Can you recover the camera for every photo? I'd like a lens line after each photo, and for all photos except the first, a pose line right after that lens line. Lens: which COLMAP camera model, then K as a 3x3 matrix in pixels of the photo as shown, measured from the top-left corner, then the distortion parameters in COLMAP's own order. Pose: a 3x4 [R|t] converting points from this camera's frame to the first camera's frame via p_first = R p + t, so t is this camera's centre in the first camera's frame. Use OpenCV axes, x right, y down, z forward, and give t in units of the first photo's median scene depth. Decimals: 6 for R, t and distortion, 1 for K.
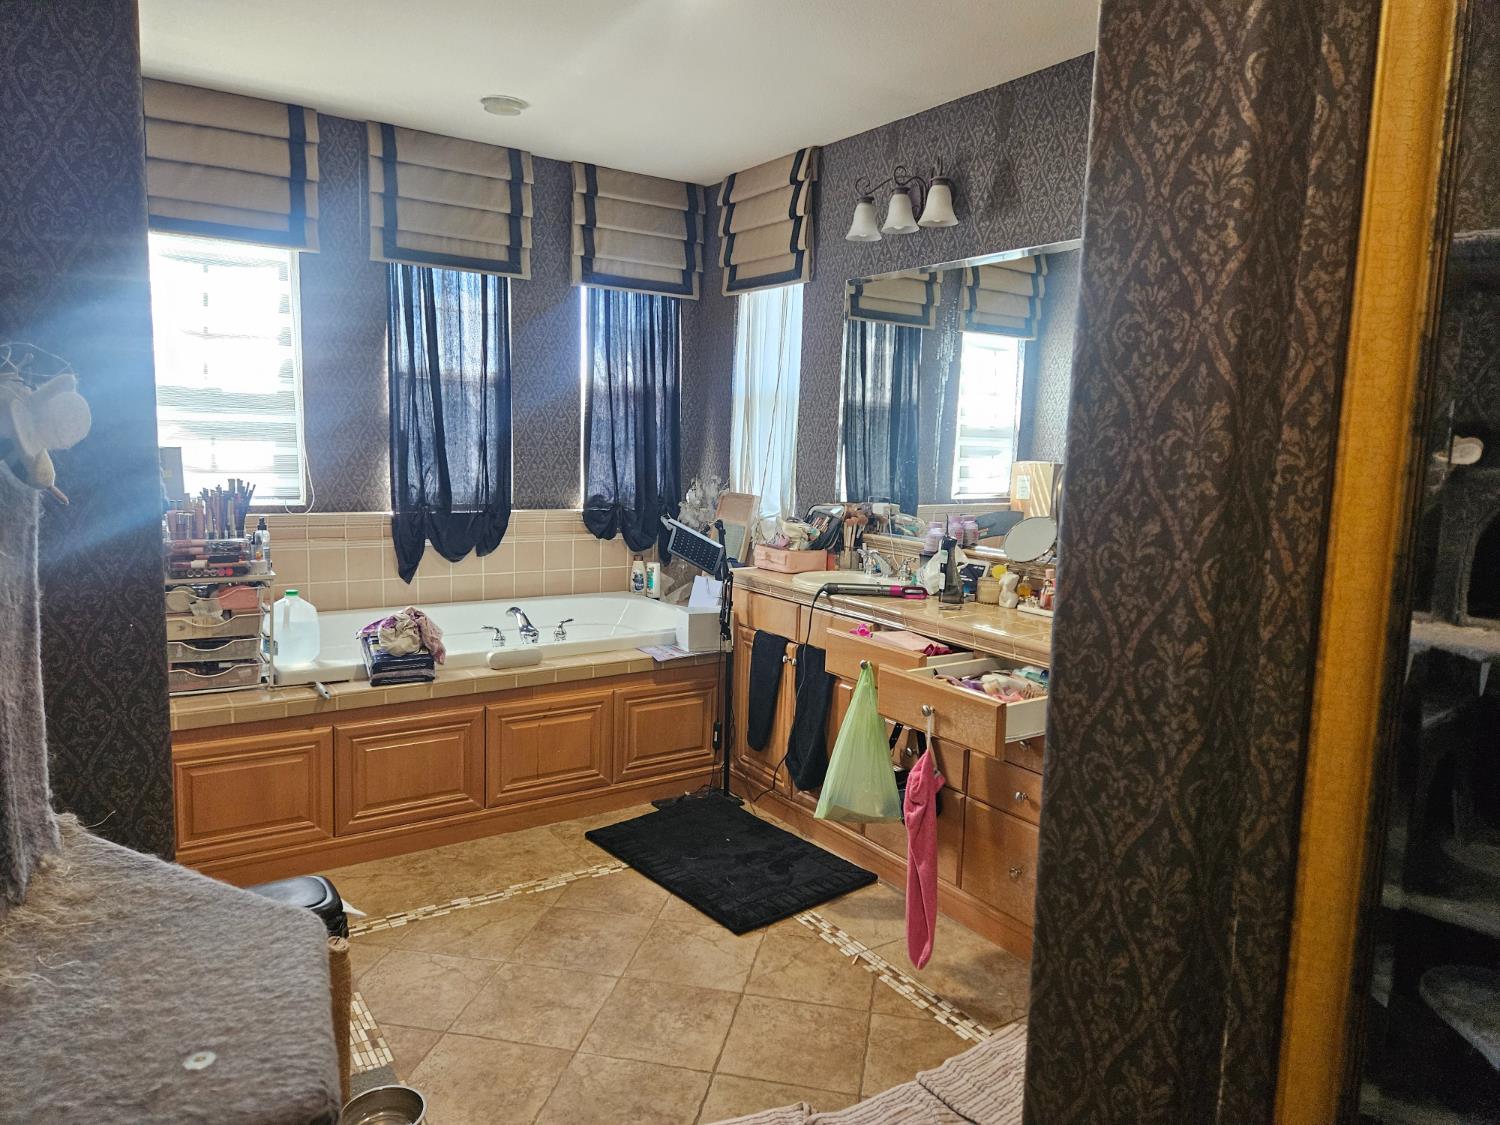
lens RADIAL K [[1006.6, 0, 752.4], [0, 1006.6, 557.9], [0, 0, 1]] dist [0.079150, -0.069824]
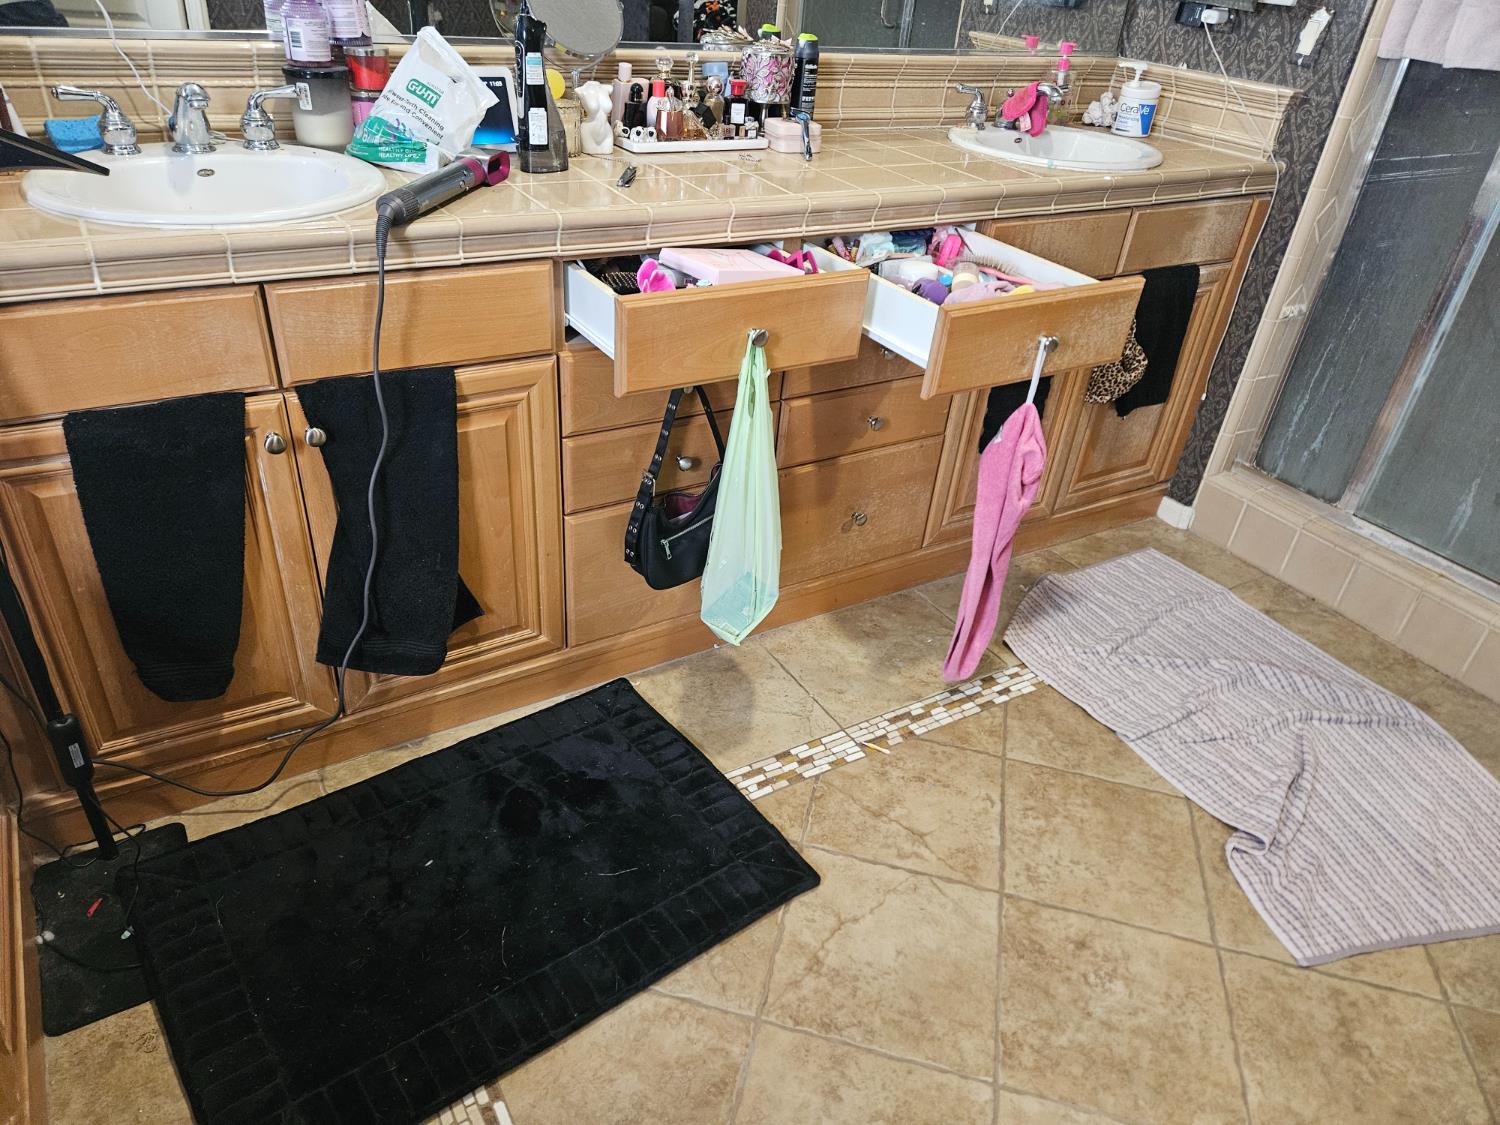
lens RADIAL K [[1006.6, 0, 742.4], [0, 1006.6, 572.9], [0, 0, 1]] dist [0.079150, -0.069824]
pose [[0.045230, -0.557054, 0.829244, -0.367777], [0.055990, 0.830202, 0.554644, -0.073567], [-0.997406, 0.021343, 0.068740, 0.972427]]
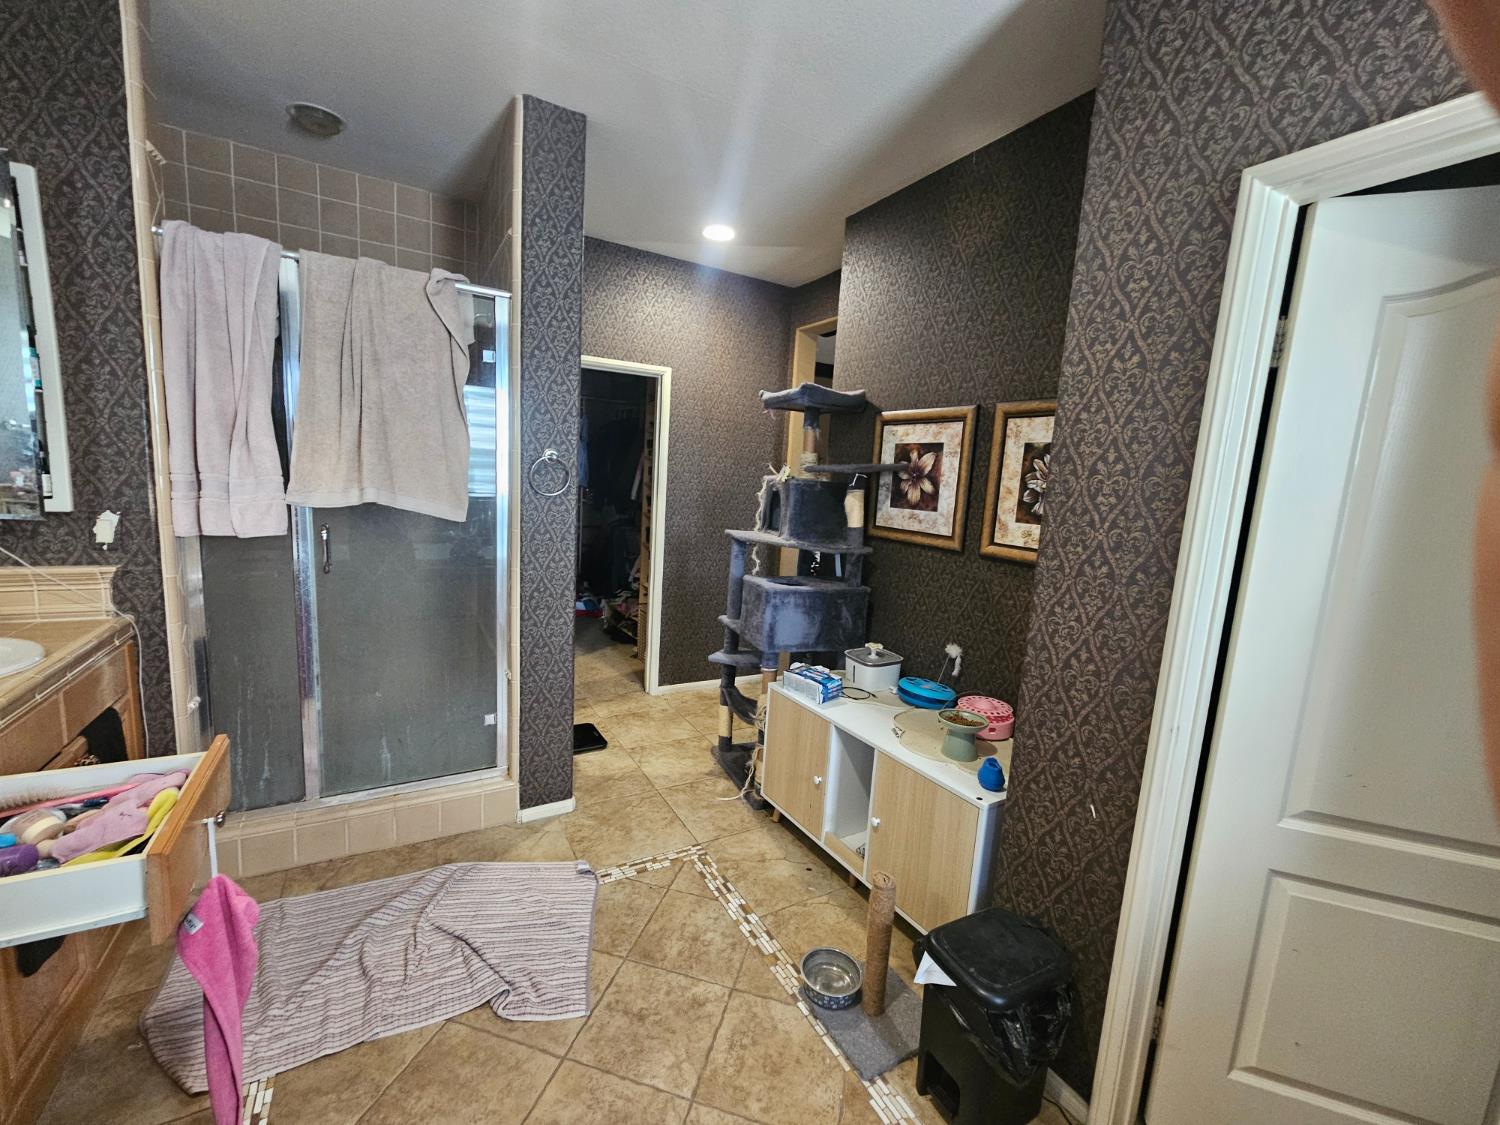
lens RADIAL K [[621.2, 0, 740.4], [0, 621.2, 570.1], [0, 0, 1]] dist [-0.005852, 0.003265]
pose [[-0.993462, -0.088724, 0.071836, -0.175097], [-0.065118, 0.957272, 0.281764, -0.126345], [-0.093766, 0.275244, -0.956791, 1.116319]]
